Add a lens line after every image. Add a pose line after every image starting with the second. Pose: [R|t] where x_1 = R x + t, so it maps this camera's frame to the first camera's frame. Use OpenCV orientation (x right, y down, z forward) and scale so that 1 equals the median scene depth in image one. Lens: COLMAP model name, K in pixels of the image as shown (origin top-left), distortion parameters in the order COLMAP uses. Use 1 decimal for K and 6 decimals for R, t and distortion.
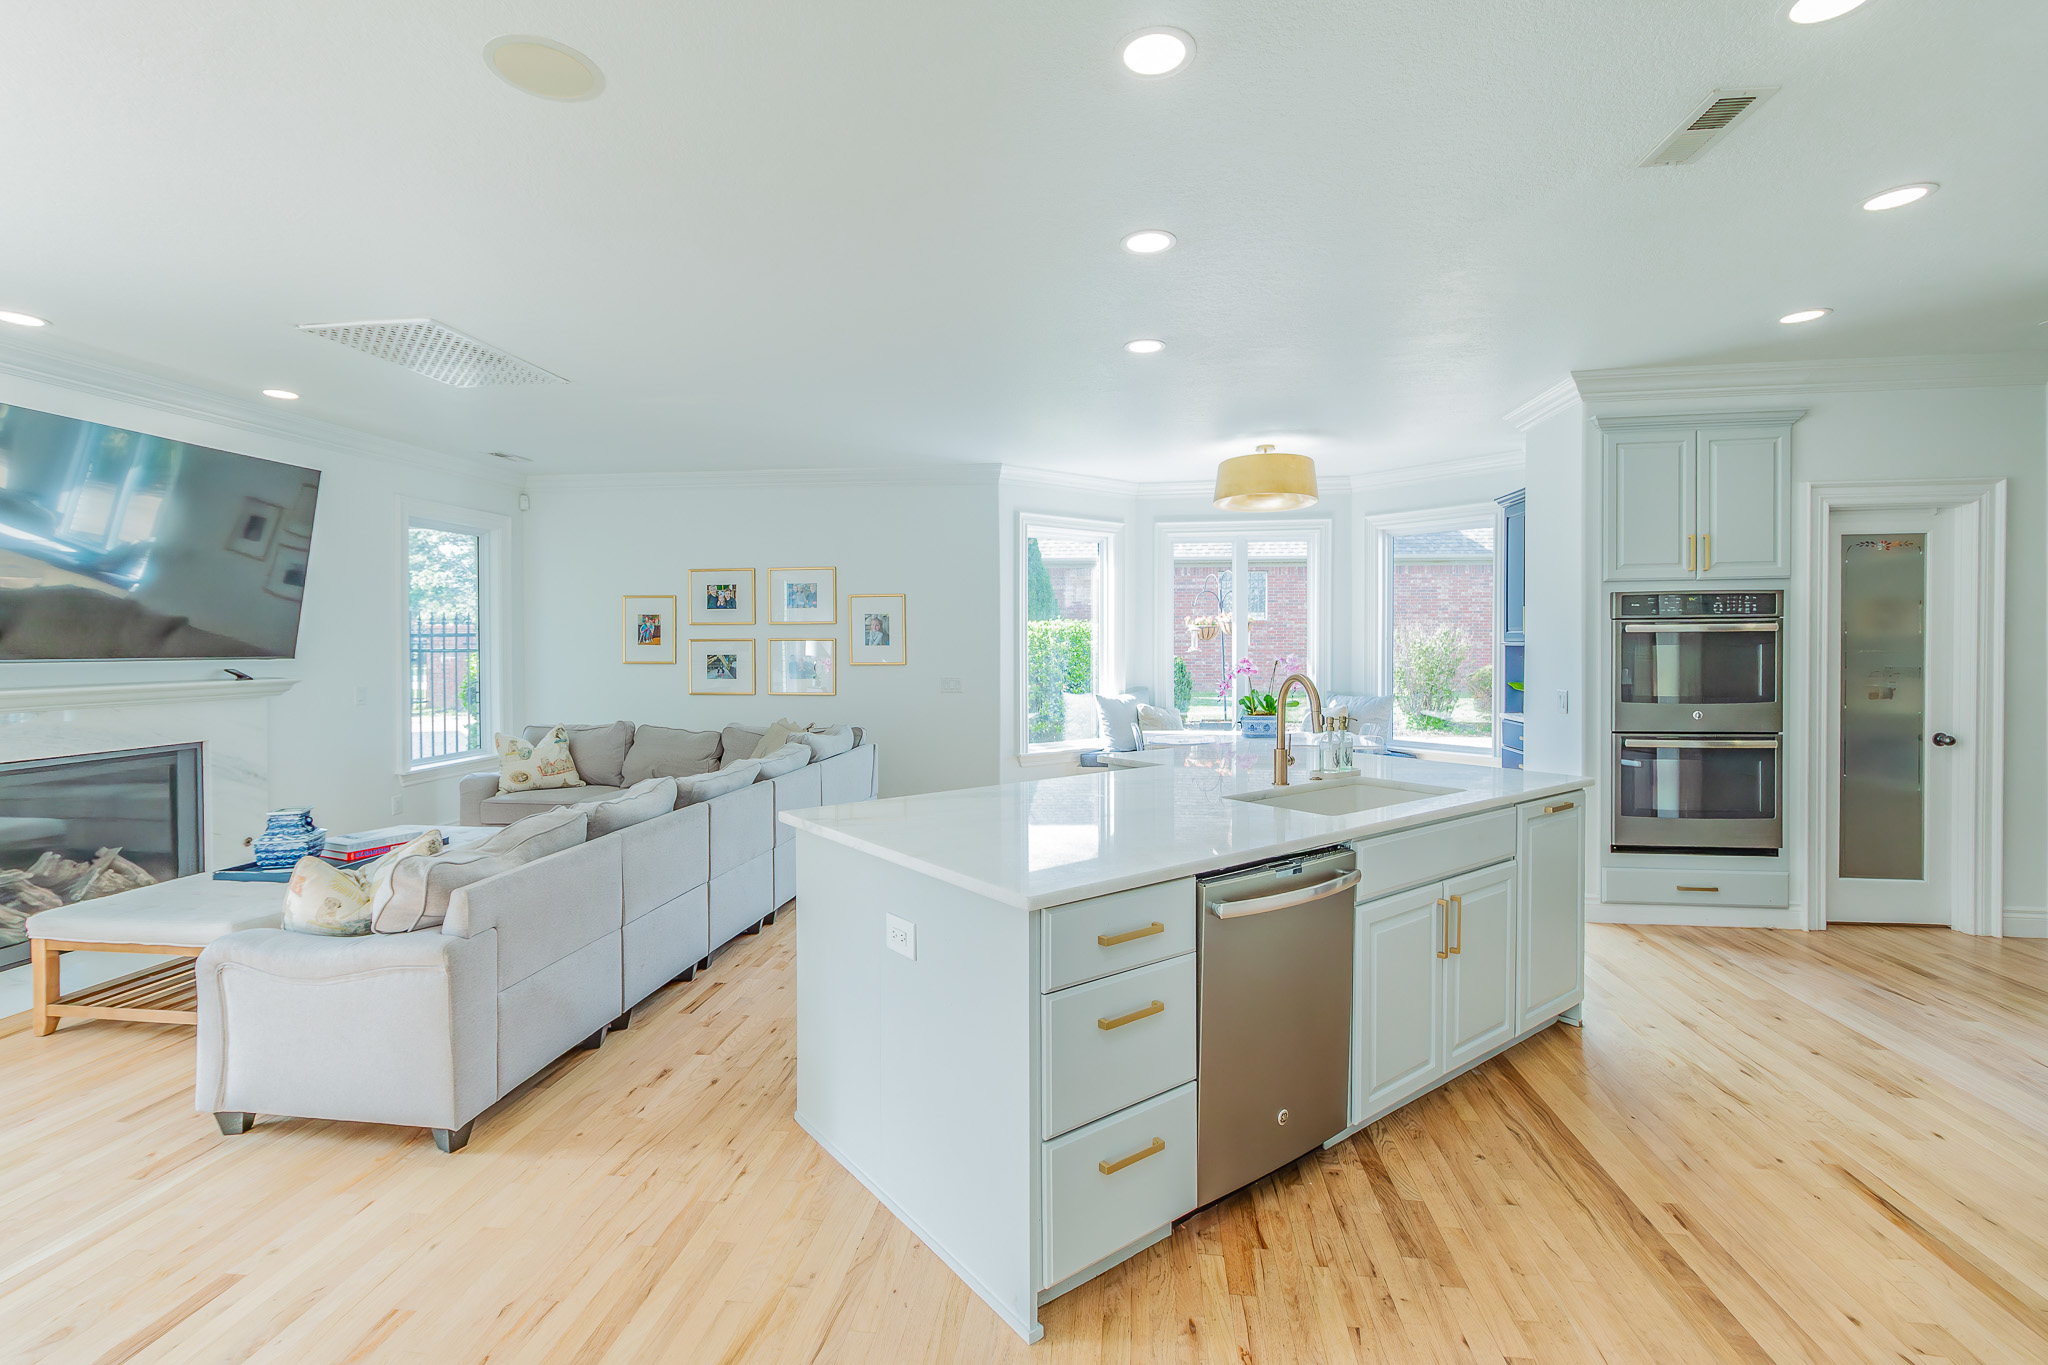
lens RADIAL K [[941.7, 0, 1019.8], [0, 941.7, 655.5], [0, 0, 1]] dist [0.003141, 0.000559]
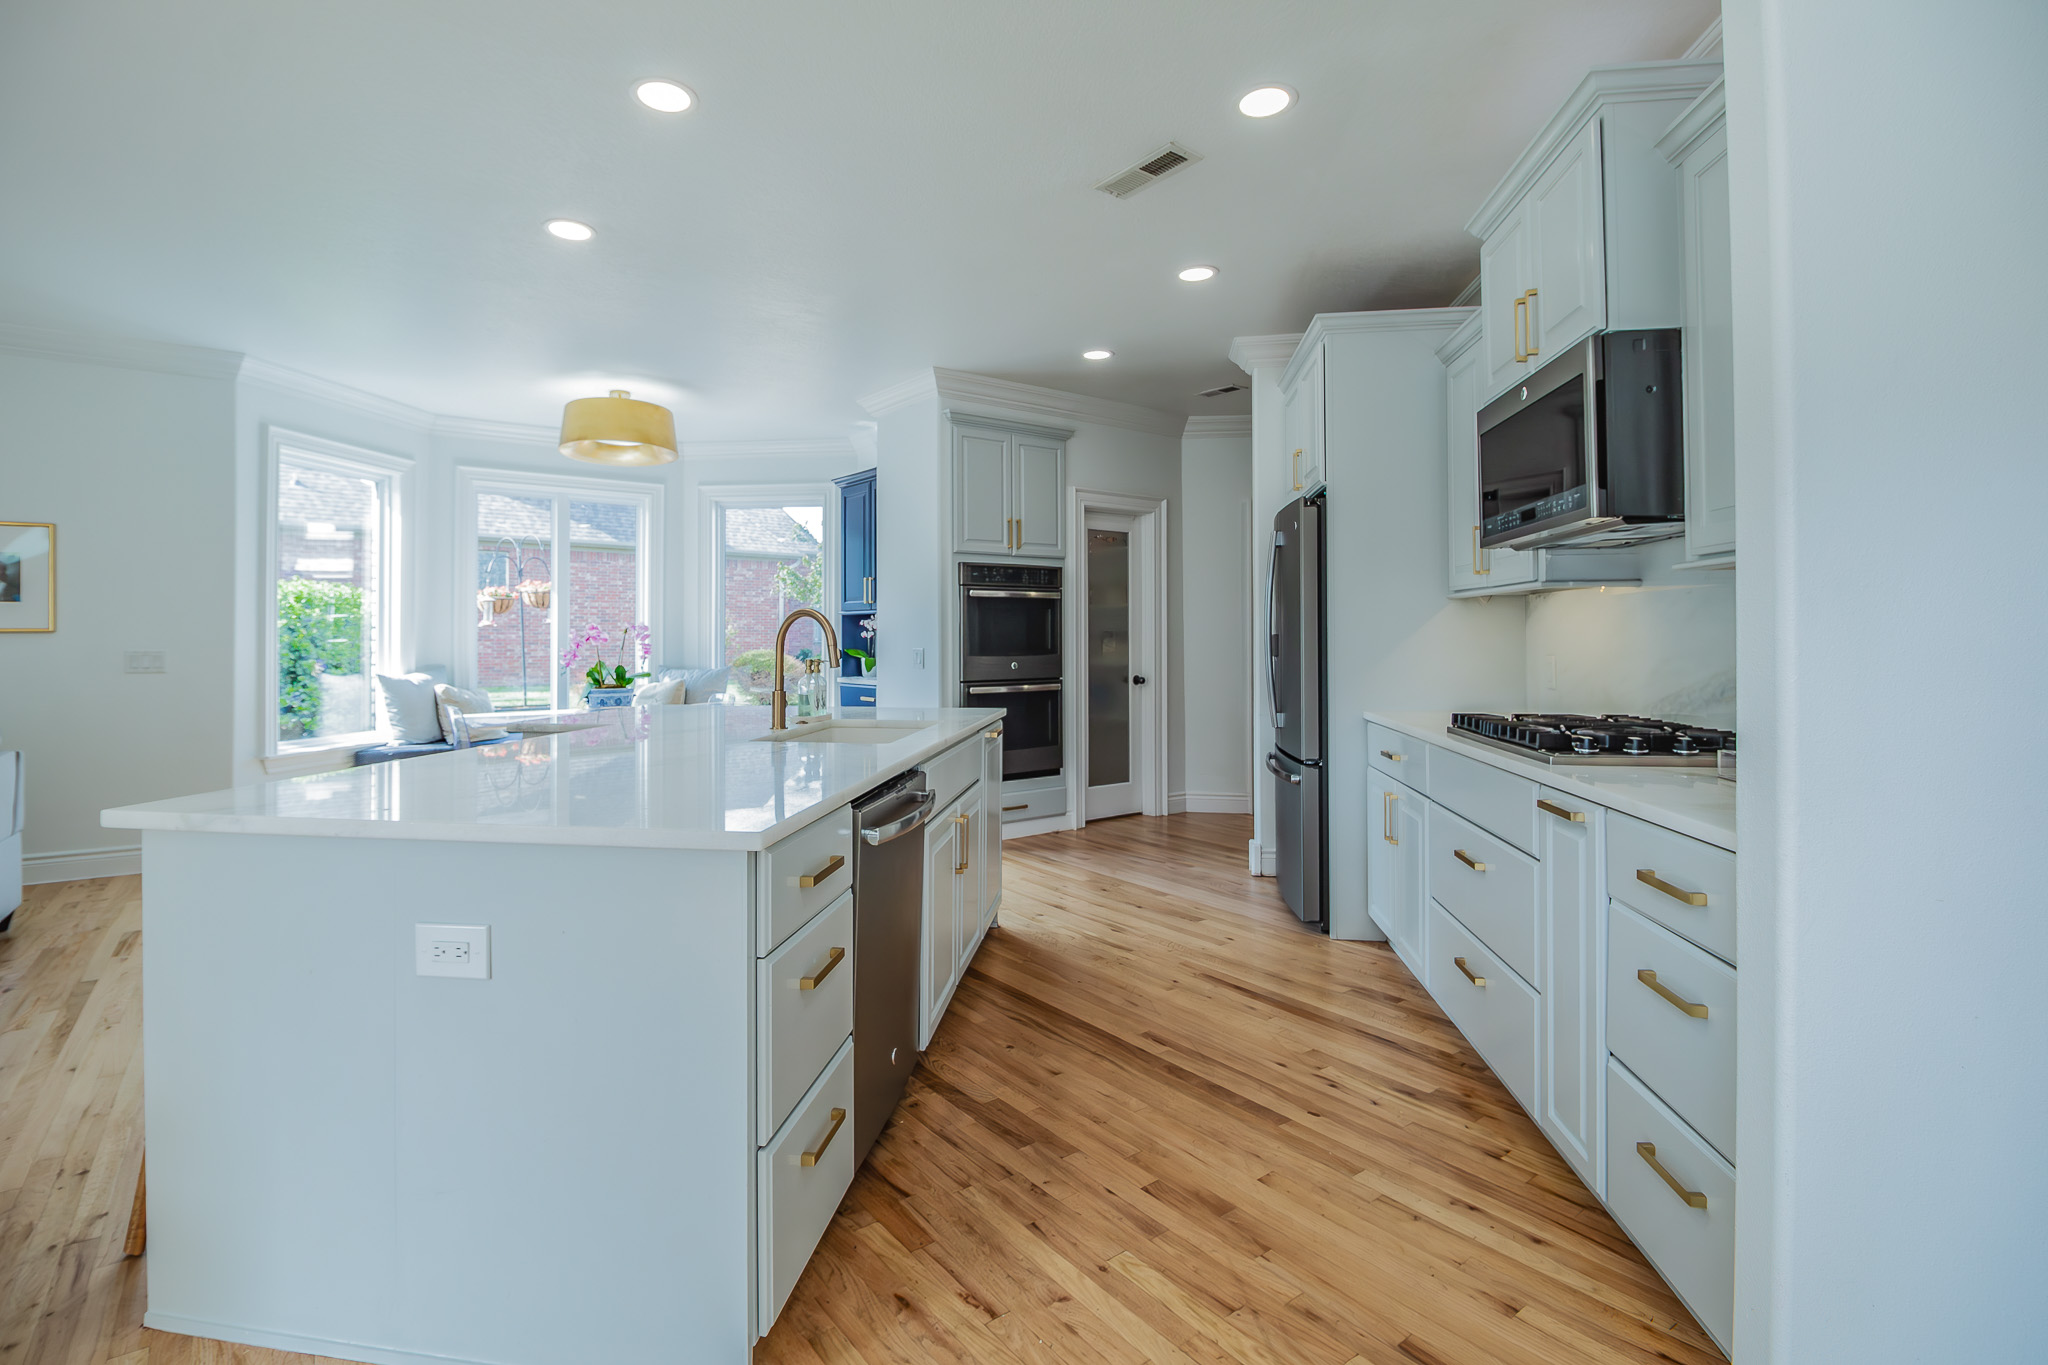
lens RADIAL K [[956.2, 0, 997.8], [0, 956.2, 630.6], [0, 0, 1]] dist [-0.014321, -0.000446]
pose [[0.719586, 0.008872, 0.694346, -0.177065], [0.008489, 0.999731, -0.021571, 0.049178], [-0.694351, 0.021417, 0.719318, 0.134382]]
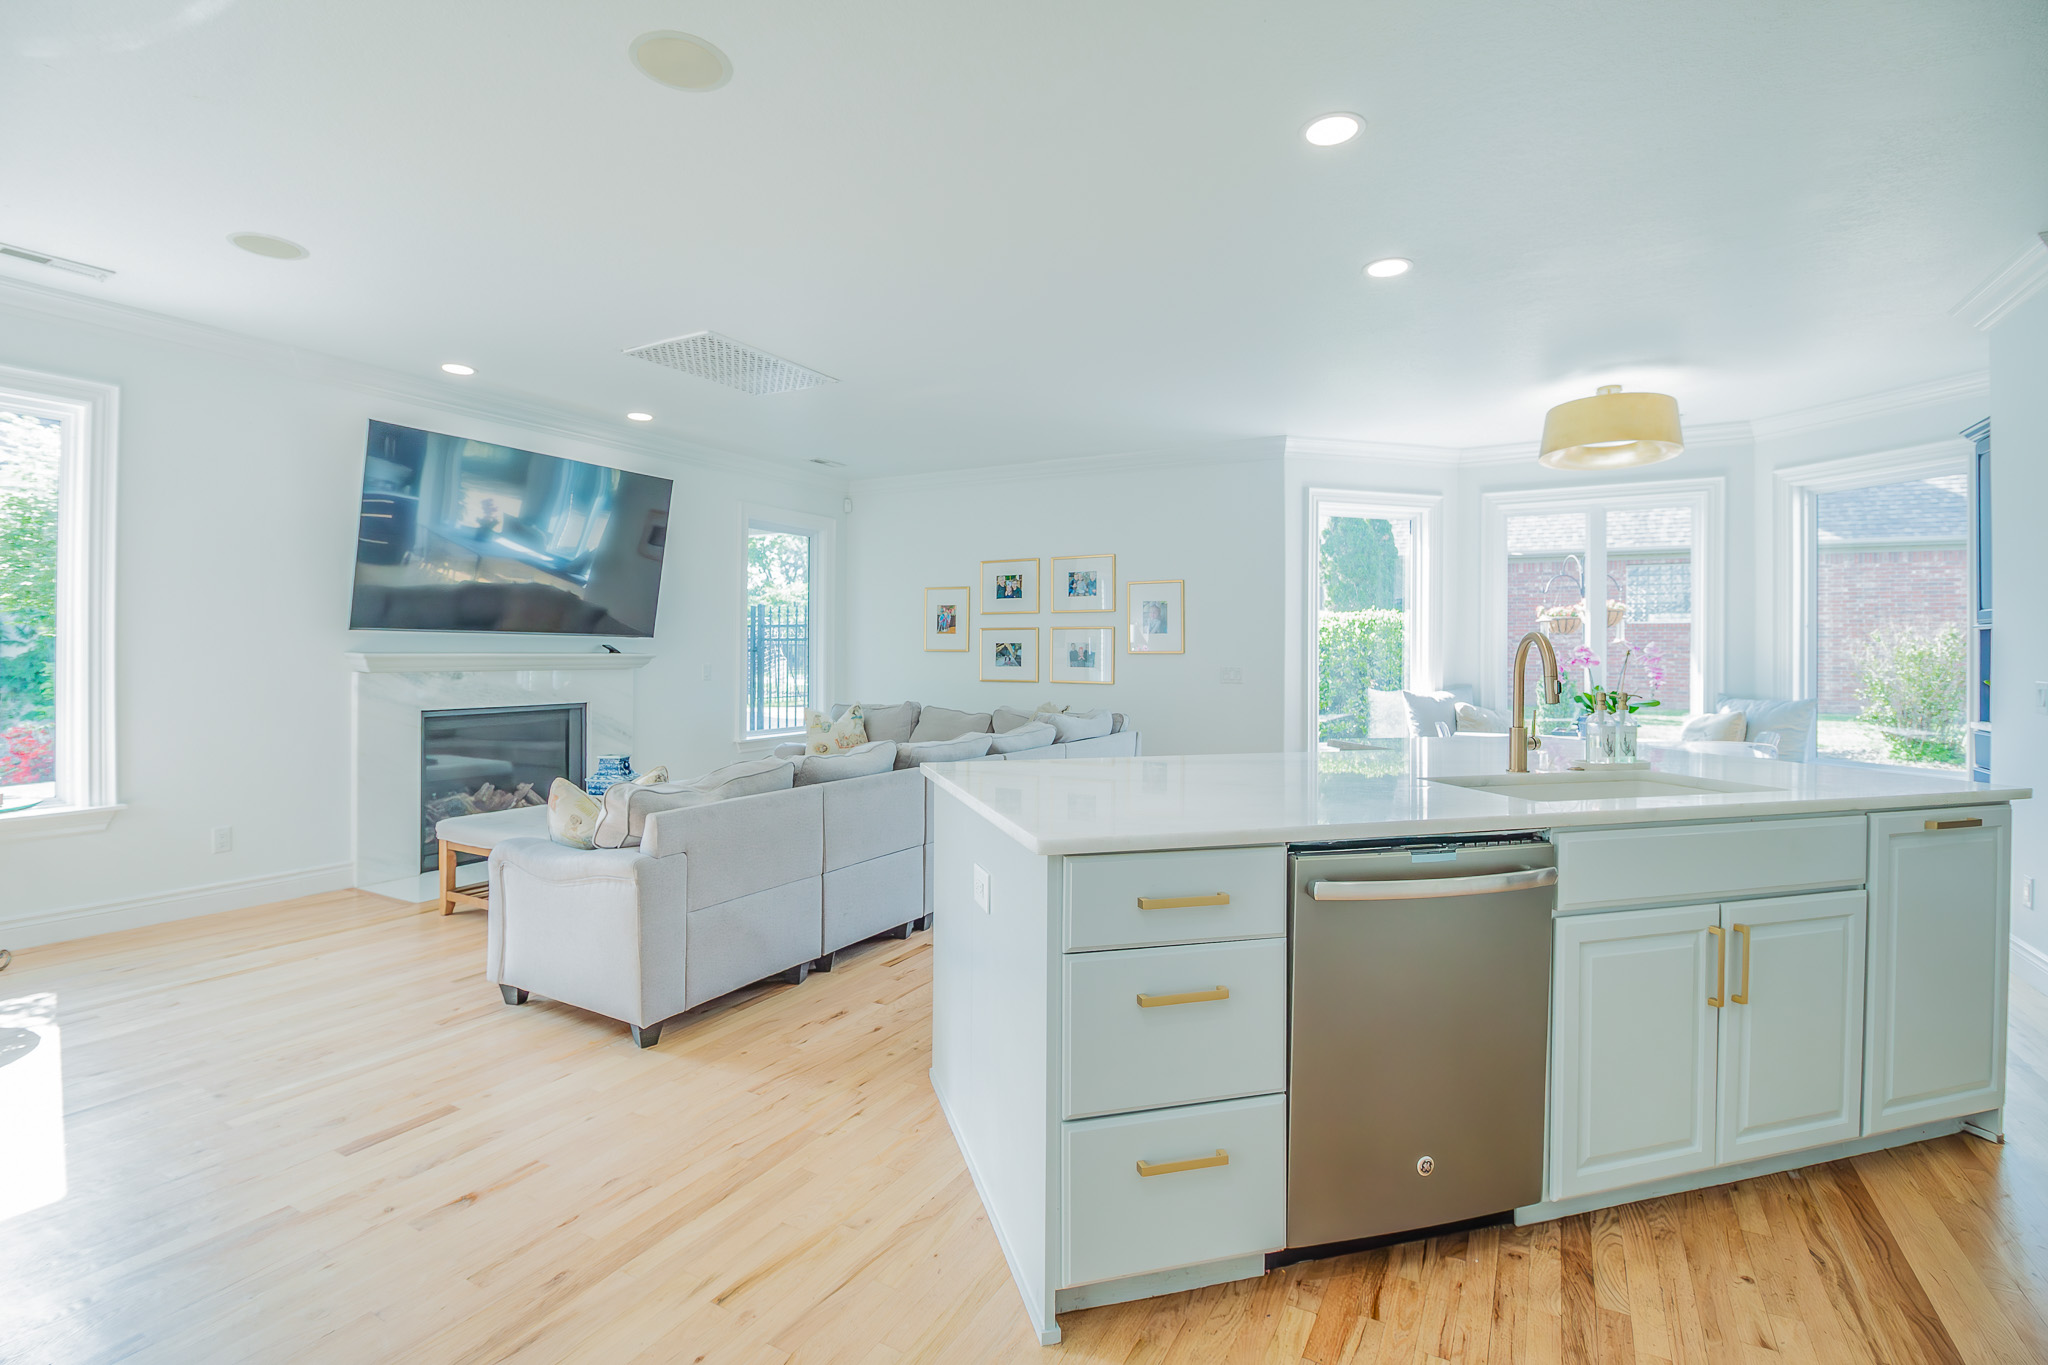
lens RADIAL K [[952.5, 0, 1017.5], [0, 952.5, 651.5], [0, 0, 1]] dist [0.000414, -0.013022]
pose [[0.926973, 0.007106, -0.375061, 0.146881], [-0.013519, 0.999804, -0.014471, 0.041326], [0.374885, 0.018484, 0.926887, 0.069011]]
